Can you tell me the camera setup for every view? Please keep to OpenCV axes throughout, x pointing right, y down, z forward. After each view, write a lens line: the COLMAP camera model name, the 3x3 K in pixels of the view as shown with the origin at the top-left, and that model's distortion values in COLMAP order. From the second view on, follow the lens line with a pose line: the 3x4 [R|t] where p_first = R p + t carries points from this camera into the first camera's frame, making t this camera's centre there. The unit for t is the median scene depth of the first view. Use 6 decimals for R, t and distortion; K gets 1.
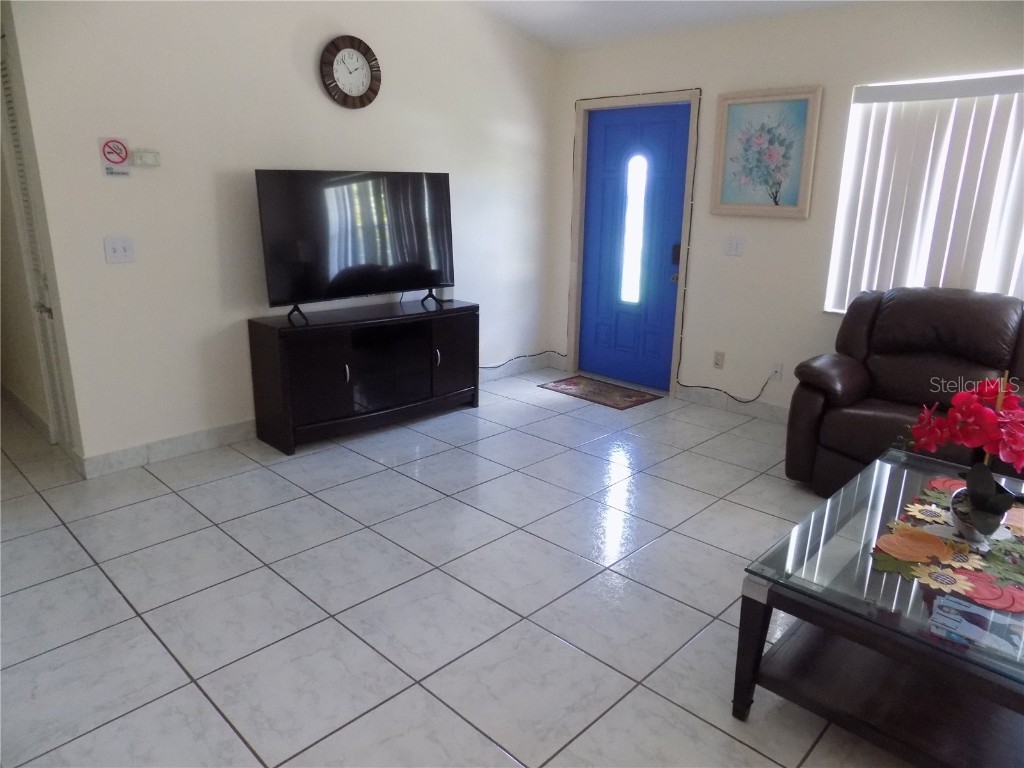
lens RADIAL K [[693.0, 0, 513.9], [0, 693.0, 388.0], [0, 0, 1]] dist [-0.062287, 0.058778]
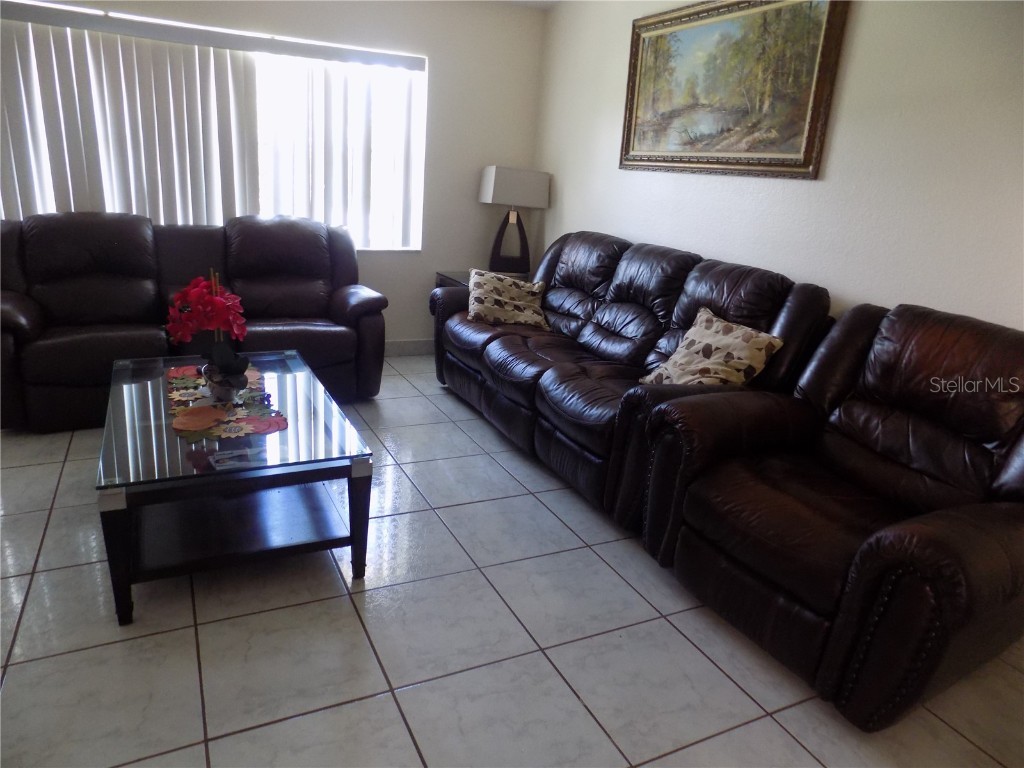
lens RADIAL K [[693.0, 0, 510.0], [0, 693.0, 385.0], [0, 0, 1]] dist [-0.062287, 0.058778]
pose [[0.344191, -0.293597, 0.891815, -0.280314], [0.202611, 0.950697, 0.234785, -0.004034], [-0.916778, 0.099881, 0.386707, -0.007437]]
